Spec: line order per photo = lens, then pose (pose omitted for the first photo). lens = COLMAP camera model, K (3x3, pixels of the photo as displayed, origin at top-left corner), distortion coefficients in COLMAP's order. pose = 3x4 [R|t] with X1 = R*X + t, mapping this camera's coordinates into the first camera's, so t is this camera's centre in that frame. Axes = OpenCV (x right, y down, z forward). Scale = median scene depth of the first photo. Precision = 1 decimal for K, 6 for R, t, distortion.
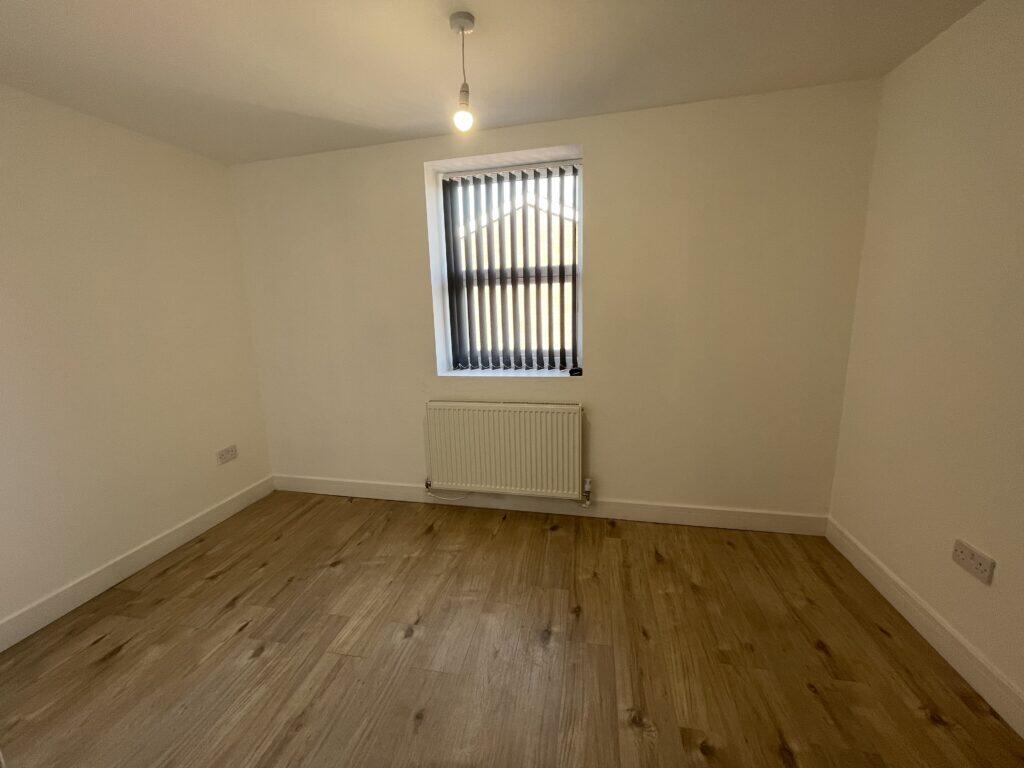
lens RADIAL K [[414.2, 0, 507.6], [0, 414.2, 383.5], [0, 0, 1]] dist [0.000492, -0.000172]
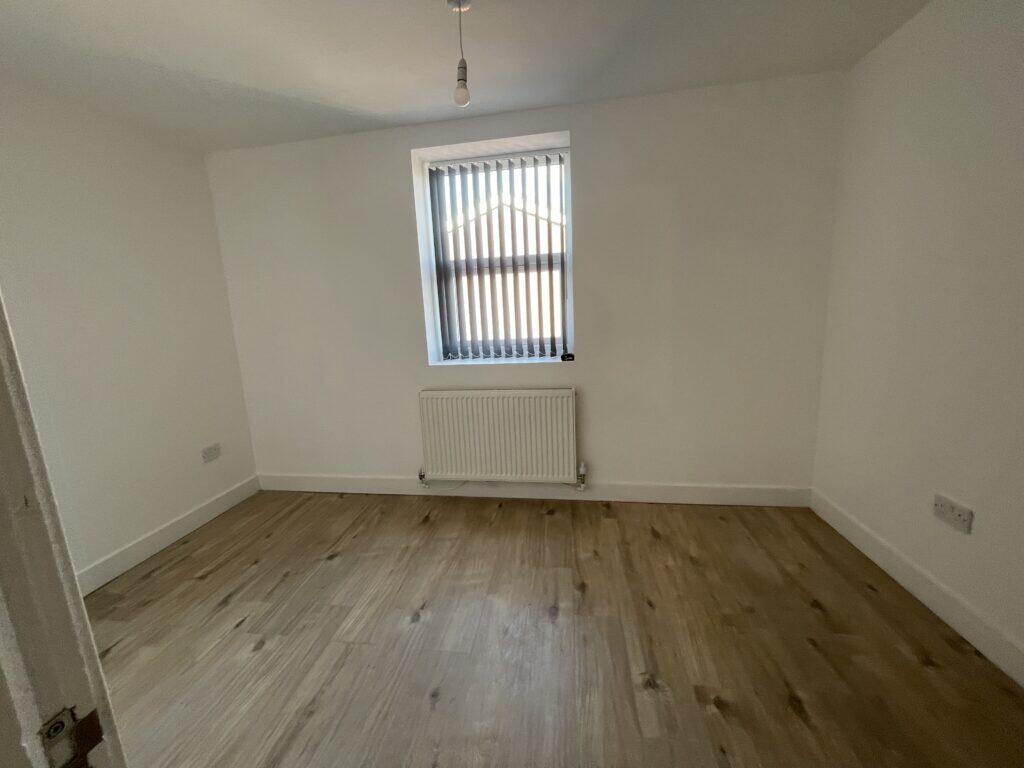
lens RADIAL K [[413.6, 0, 507.8], [0, 413.6, 384.2], [0, 0, 1]] dist [0.001055, 0.000391]
pose [[0.997896, -0.027238, 0.058829, -0.050958], [0.027714, 0.999589, -0.007296, 0.049571], [-0.058606, 0.008911, 0.998241, -0.001257]]
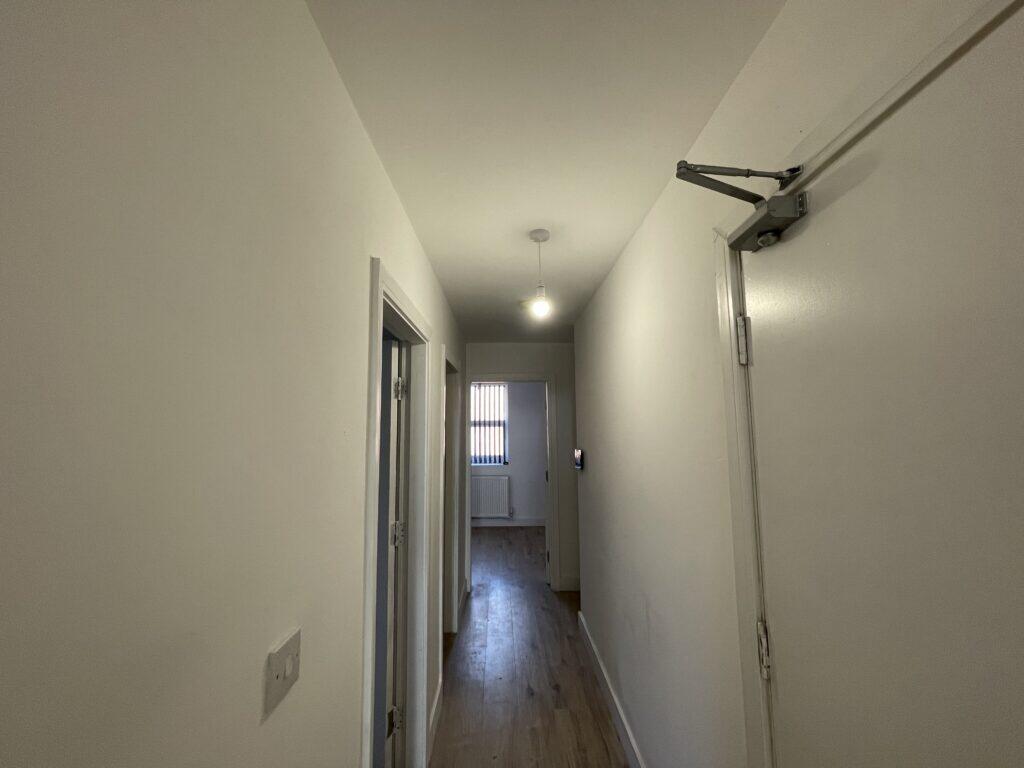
lens RADIAL K [[416.6, 0, 507.7], [0, 416.6, 385.7], [0, 0, 1]] dist [0.002103, 0.001090]
pose [[0.976757, 0.047235, 0.209079, -0.438787], [0.016311, 0.956211, -0.292224, 0.307824], [-0.213727, 0.288842, 0.933215, -1.746741]]
